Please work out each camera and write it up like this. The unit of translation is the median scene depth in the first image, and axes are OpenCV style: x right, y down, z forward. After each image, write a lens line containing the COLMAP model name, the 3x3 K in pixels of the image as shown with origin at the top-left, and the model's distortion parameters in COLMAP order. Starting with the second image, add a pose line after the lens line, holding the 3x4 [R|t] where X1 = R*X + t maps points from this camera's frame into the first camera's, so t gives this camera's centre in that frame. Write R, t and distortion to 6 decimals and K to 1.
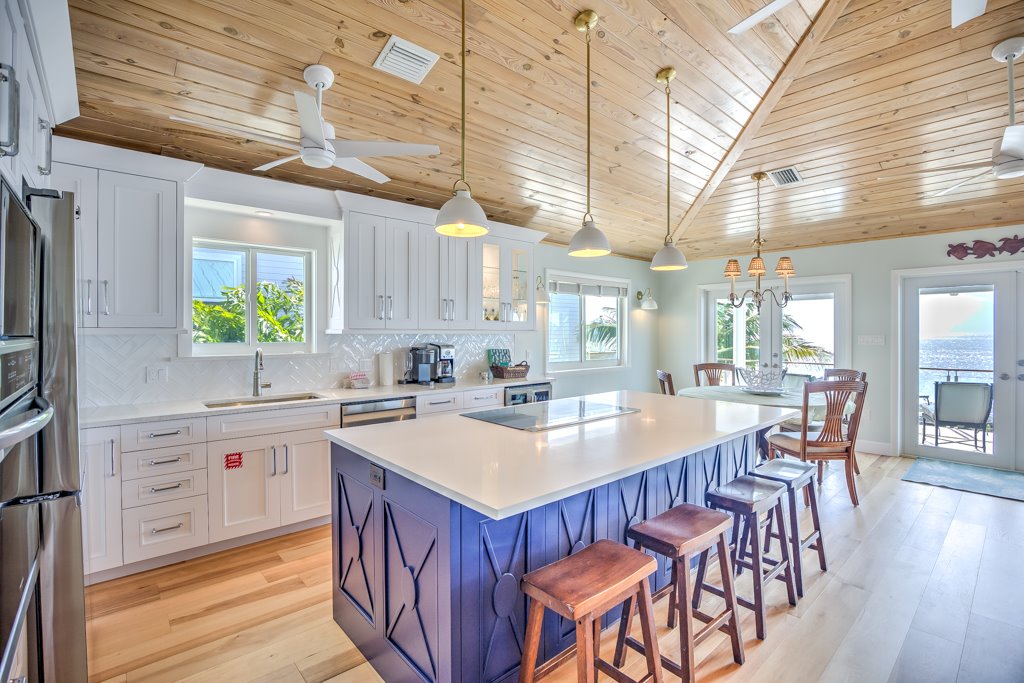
lens RADIAL K [[468.0, 0, 520.9], [0, 468.0, 336.2], [0, 0, 1]] dist [-0.017875, 0.000501]
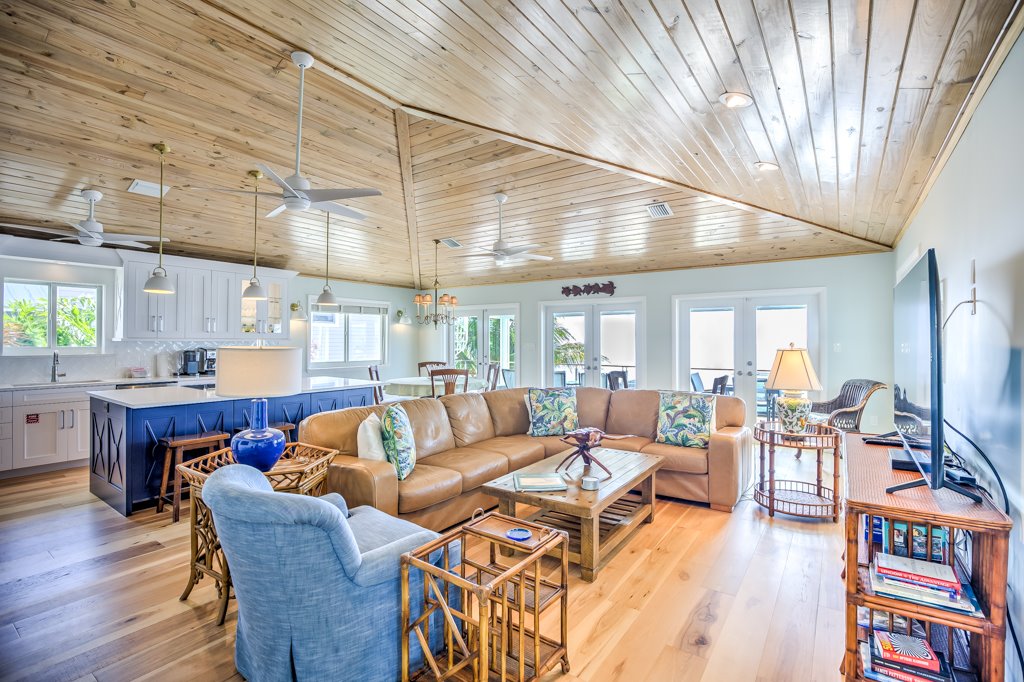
lens RADIAL K [[468.0, 0, 520.9], [0, 468.0, 335.7], [0, 0, 1]] dist [-0.017875, 0.000501]
pose [[0.974151, 0.004422, 0.225856, 0.465458], [-0.000204, 0.999825, -0.018695, 0.005077], [-0.225899, 0.018165, 0.973981, -0.651385]]
